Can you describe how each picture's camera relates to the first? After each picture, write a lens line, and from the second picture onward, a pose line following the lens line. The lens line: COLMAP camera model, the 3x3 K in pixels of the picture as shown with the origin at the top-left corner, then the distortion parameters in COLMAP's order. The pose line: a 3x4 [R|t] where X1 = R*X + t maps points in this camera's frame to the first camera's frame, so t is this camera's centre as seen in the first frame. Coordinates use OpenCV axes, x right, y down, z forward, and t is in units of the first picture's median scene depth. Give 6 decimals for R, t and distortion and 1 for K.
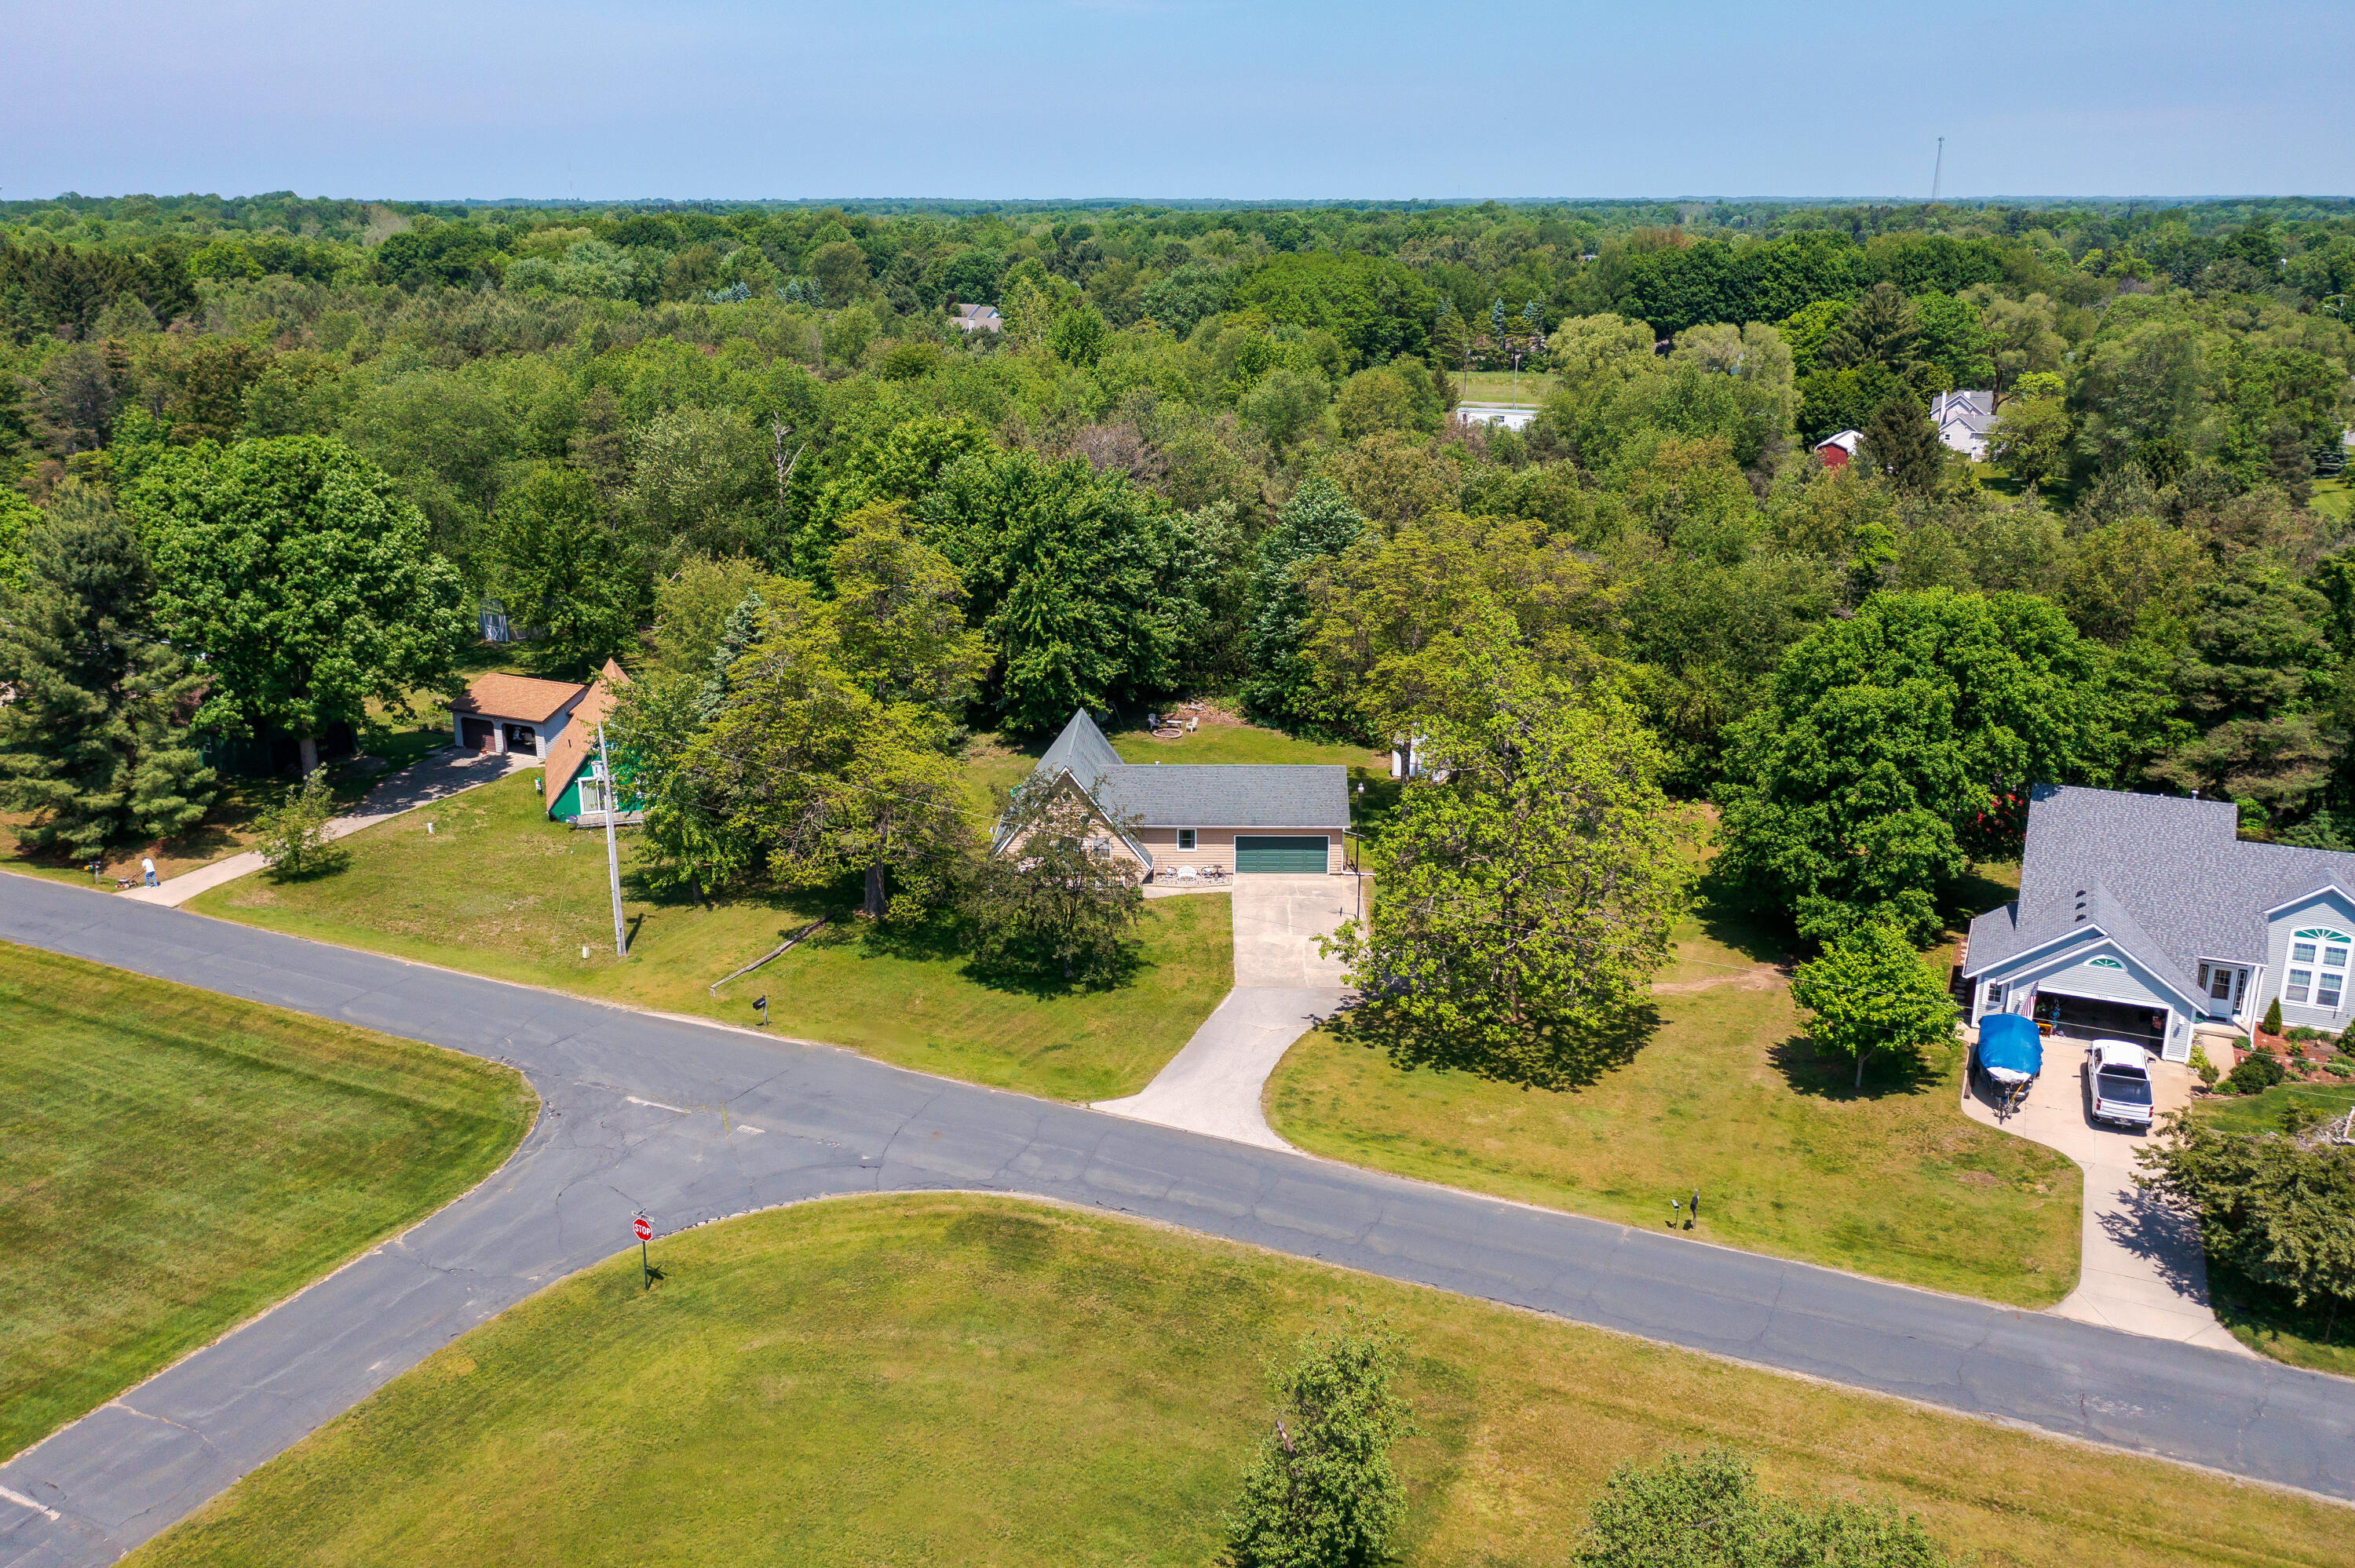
lens RADIAL K [[1907.7, 0, 1177.5], [0, 1907.7, 784.0], [0, 0, 1]] dist [-0.014459, 0.002679]
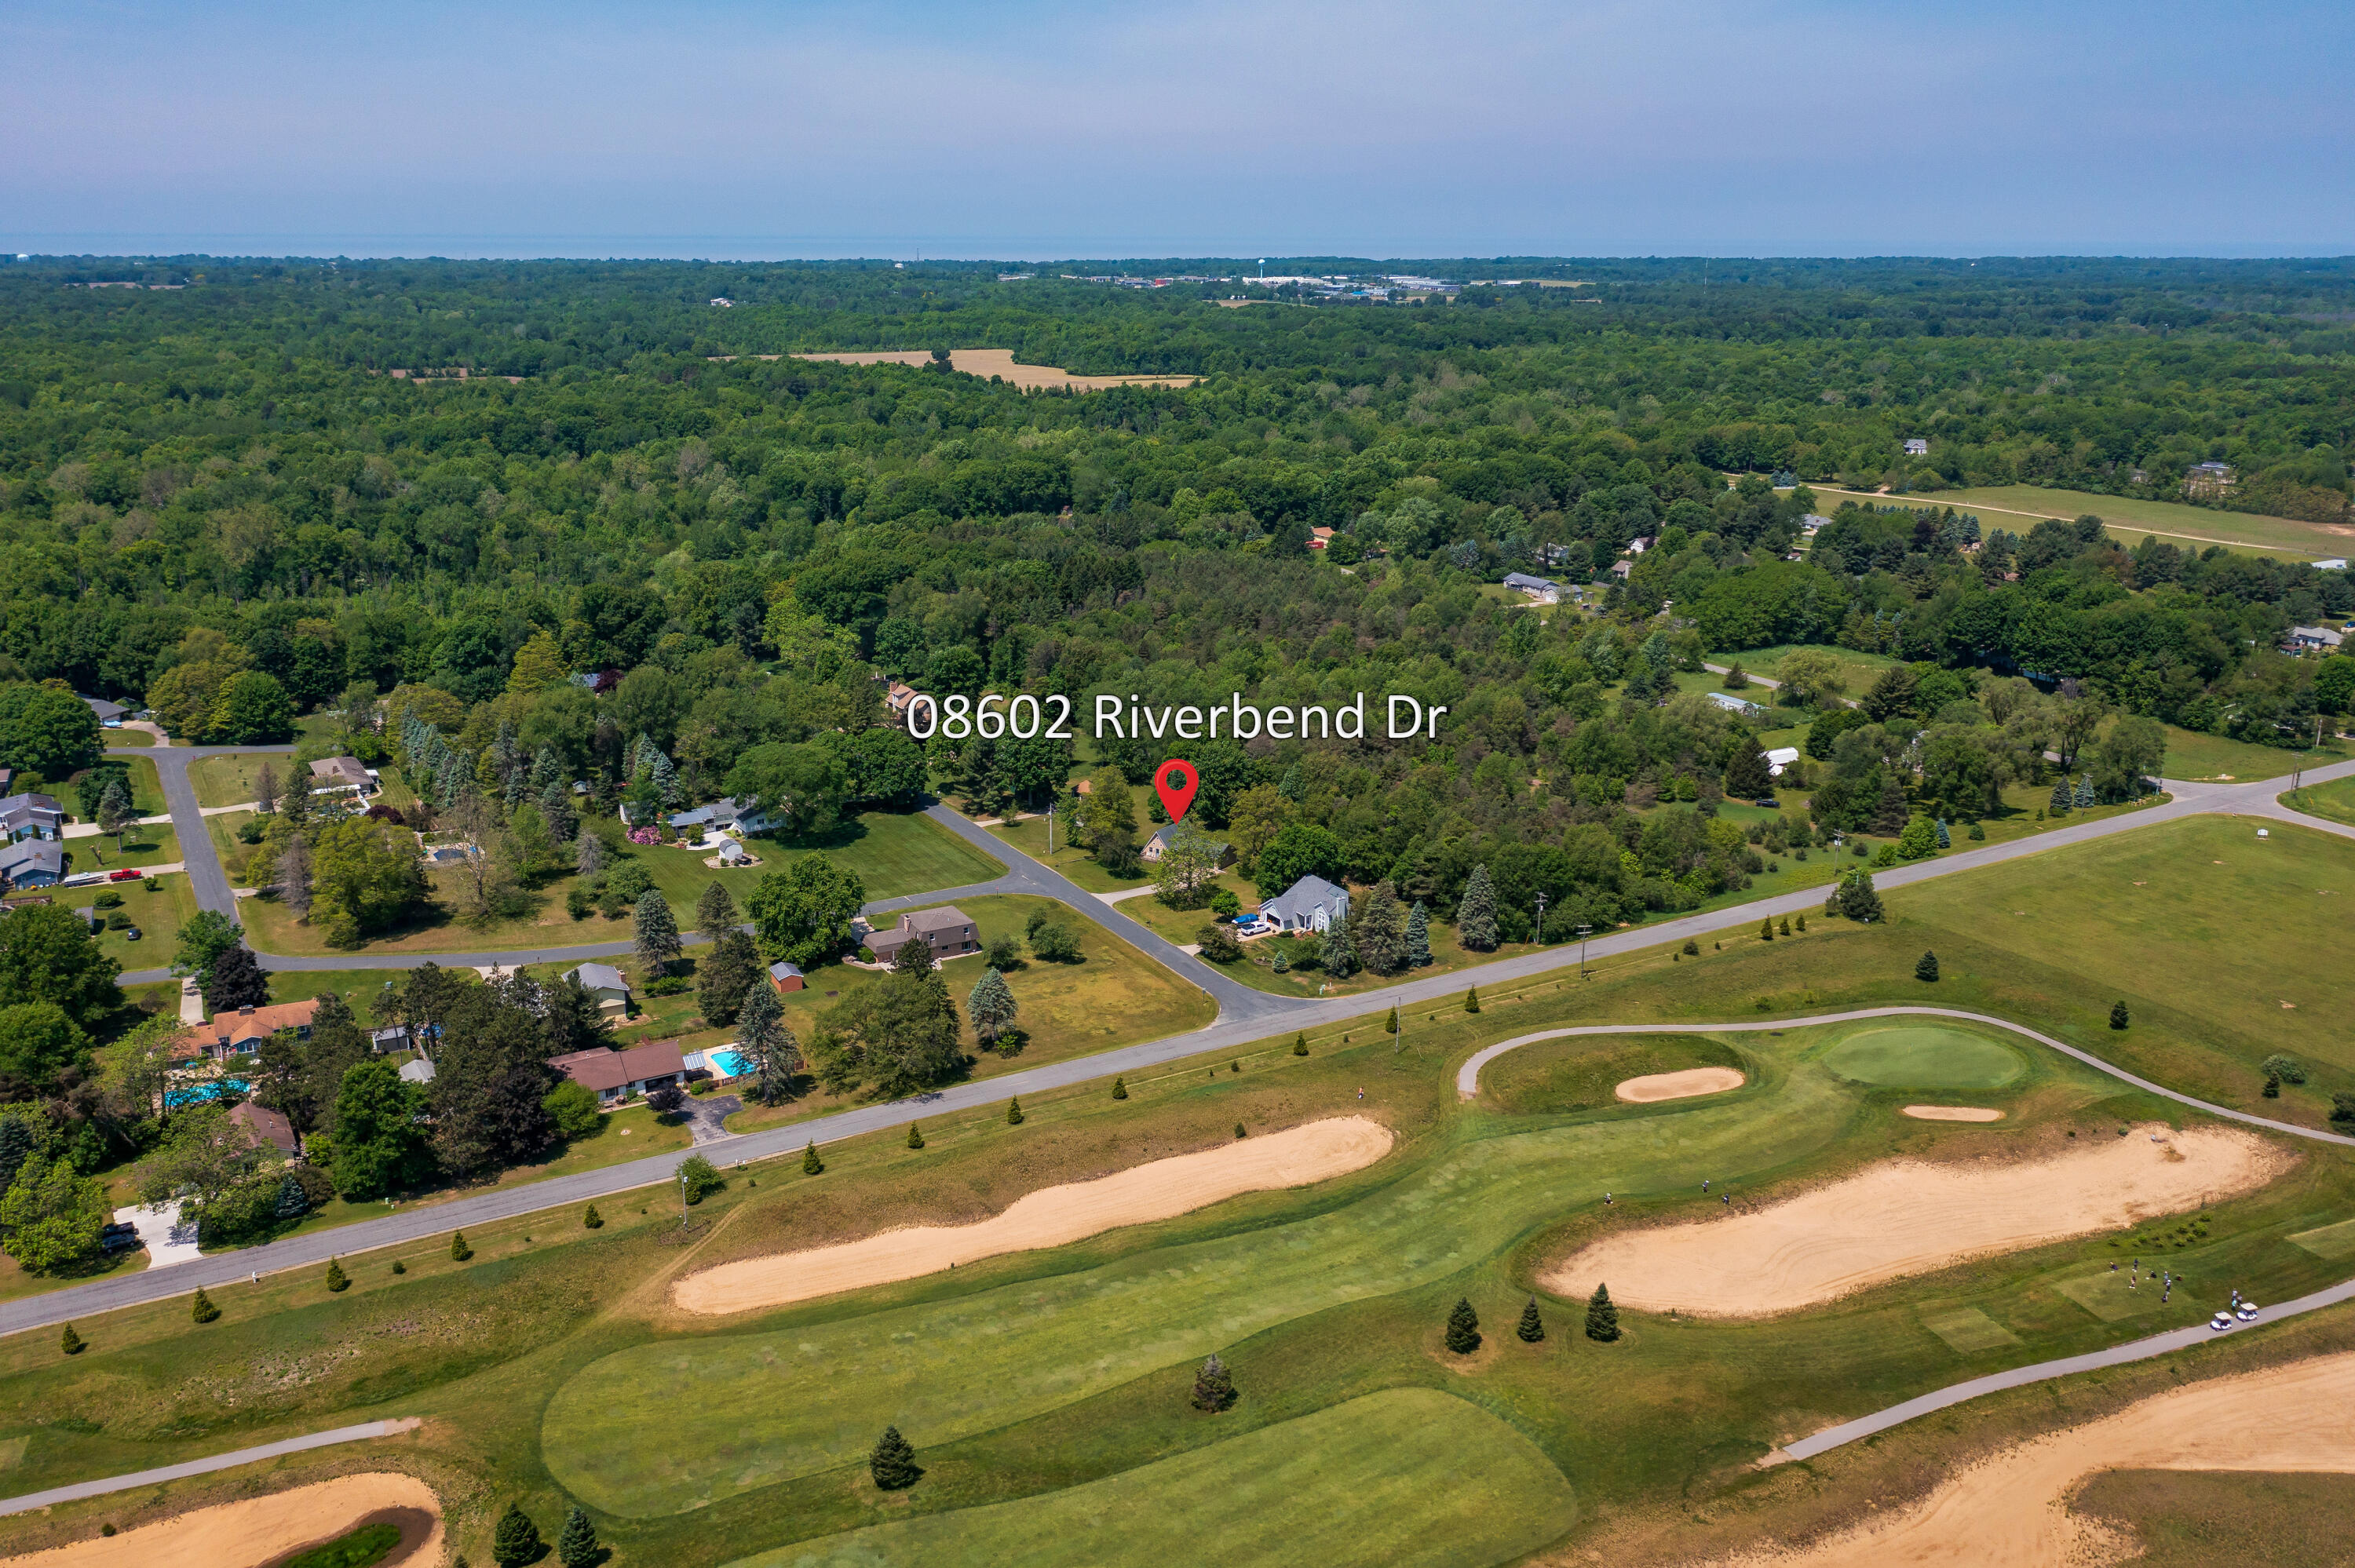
lens RADIAL K [[1907.7, 0, 1177.5], [0, 1907.7, 784.0], [0, 0, 1]] dist [-0.014459, 0.002679]
pose [[0.823742, 0.160021, -0.543914, 2.283313], [-0.171050, 0.984785, 0.030676, -0.253087], [0.540547, 0.067768, 0.838580, -2.524855]]
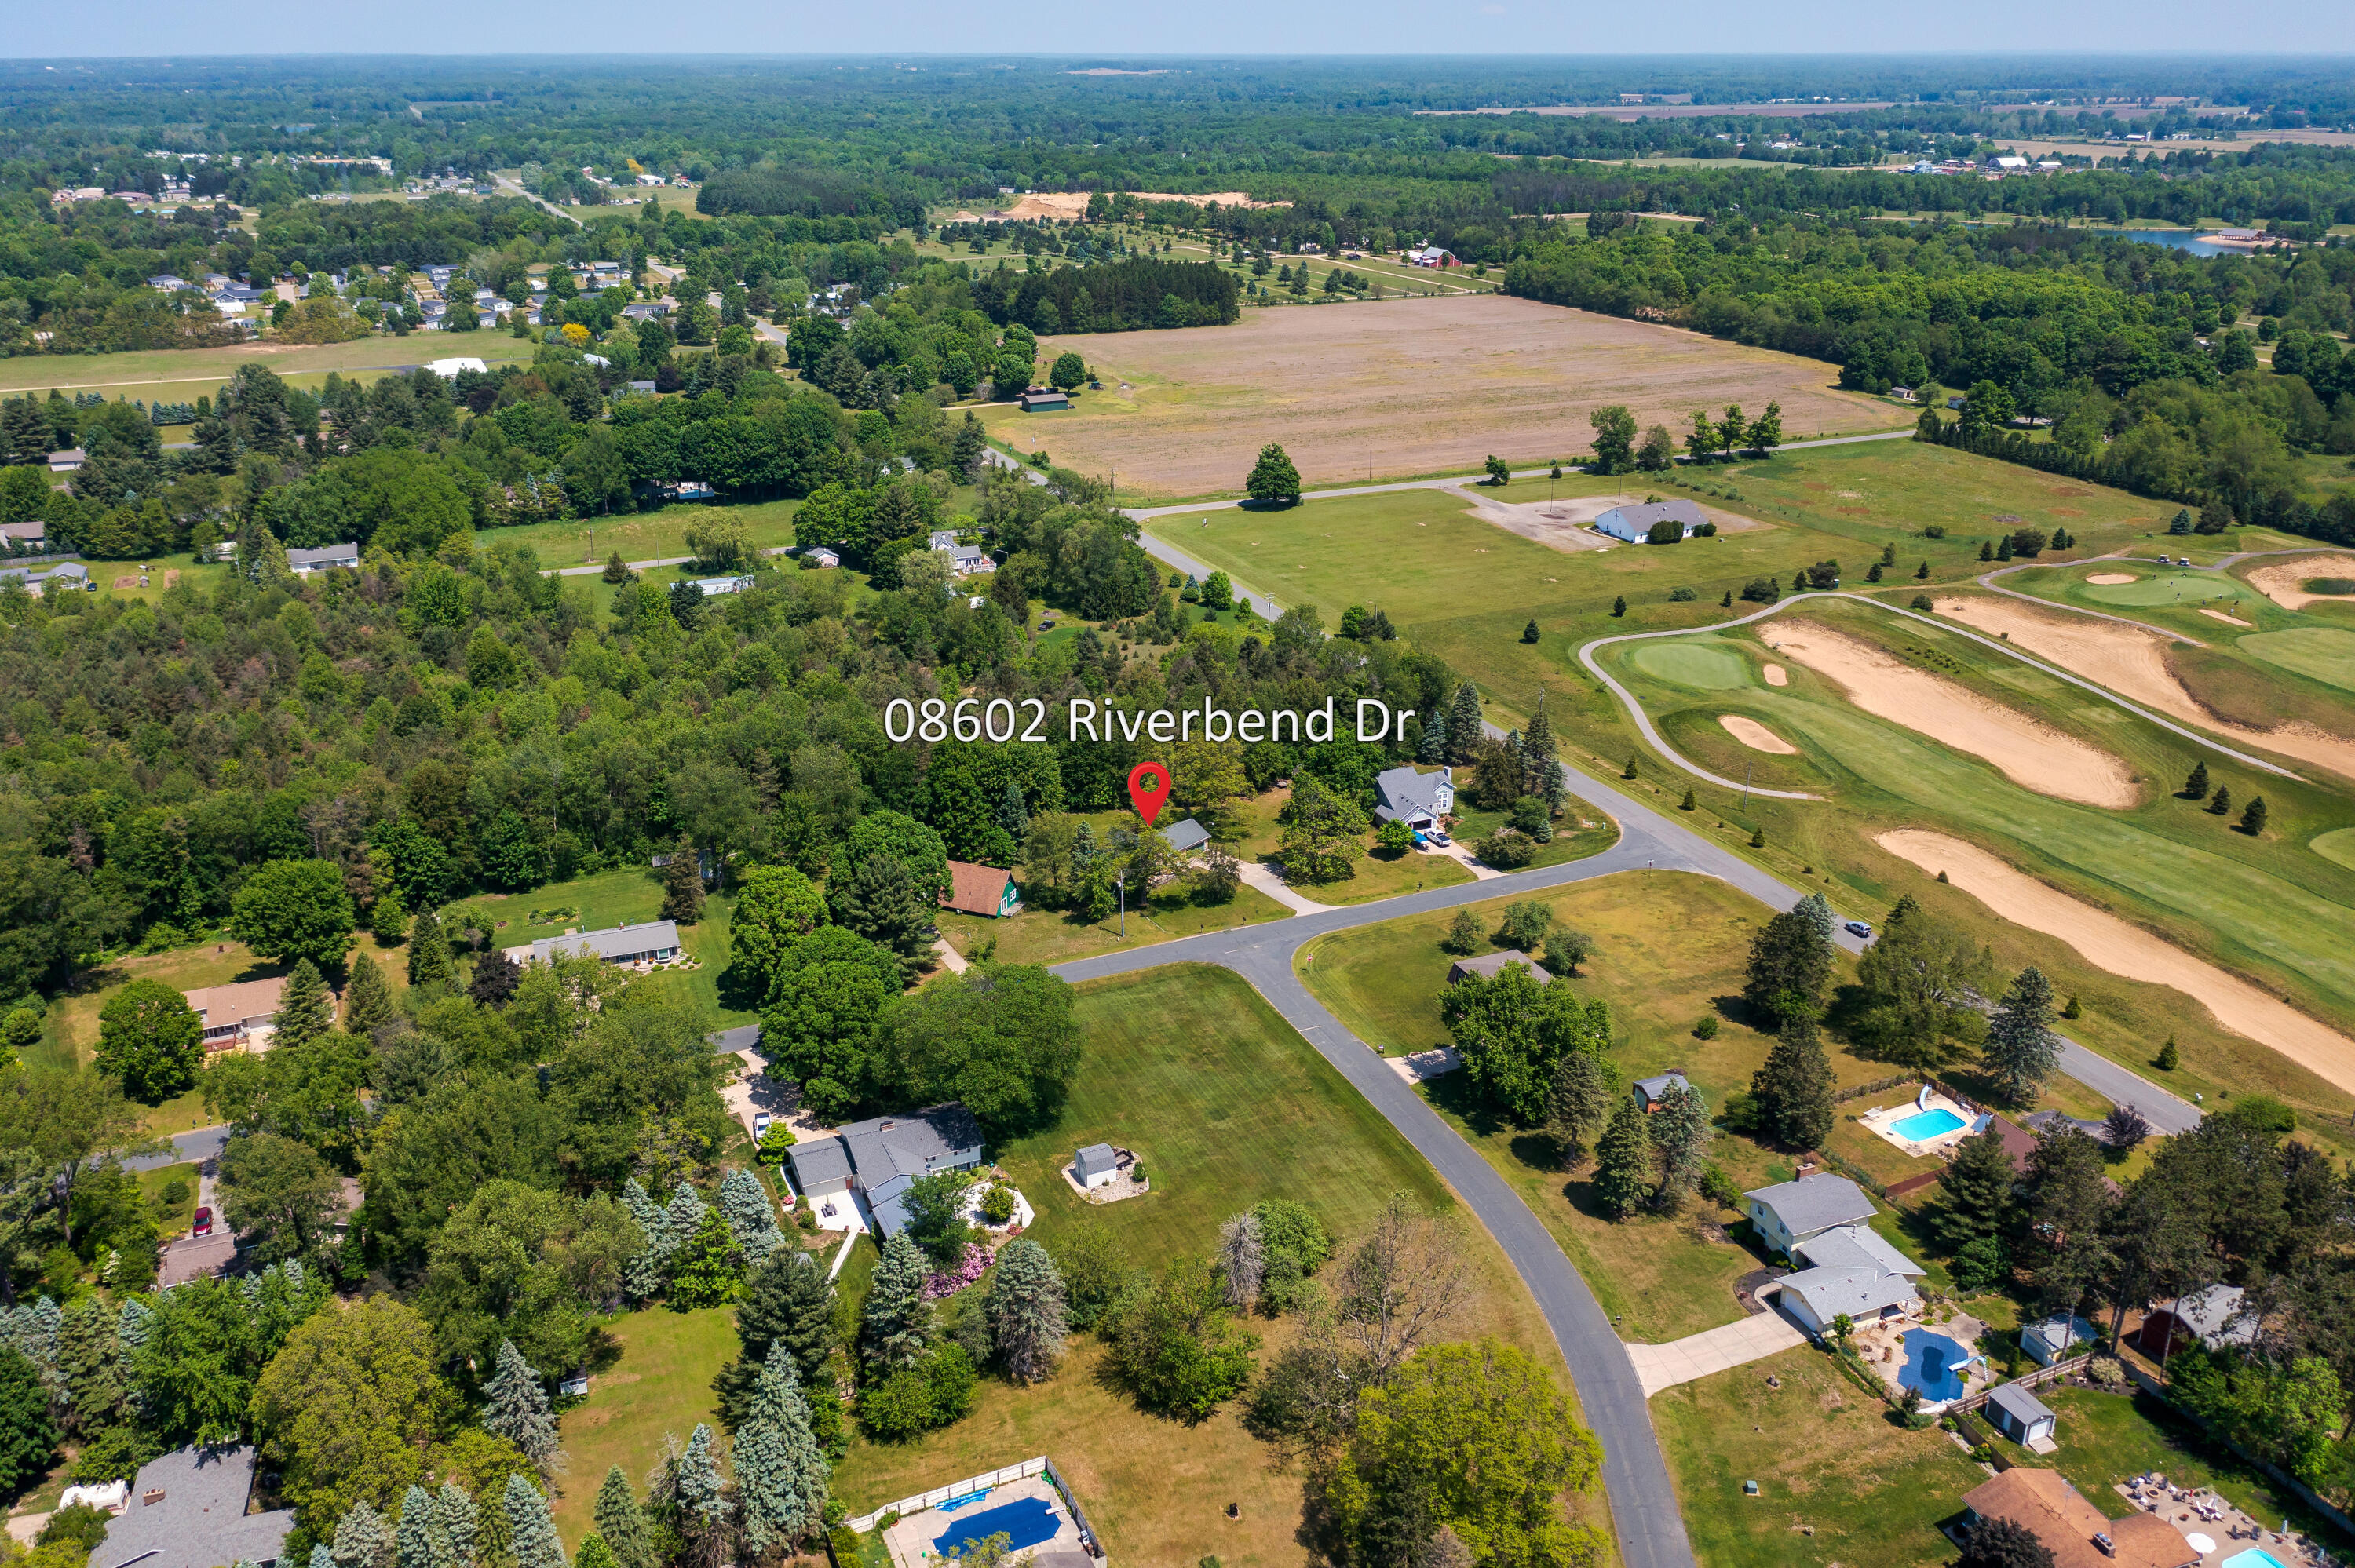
lens RADIAL K [[1907.7, 0, 1177.5], [0, 1907.7, 784.0], [0, 0, 1]] dist [-0.014459, 0.002679]
pose [[0.646832, -0.270609, 0.713007, -2.324153], [0.221356, 0.961299, 0.164032, -0.632681], [-0.729801, 0.051727, 0.681700, -1.233705]]
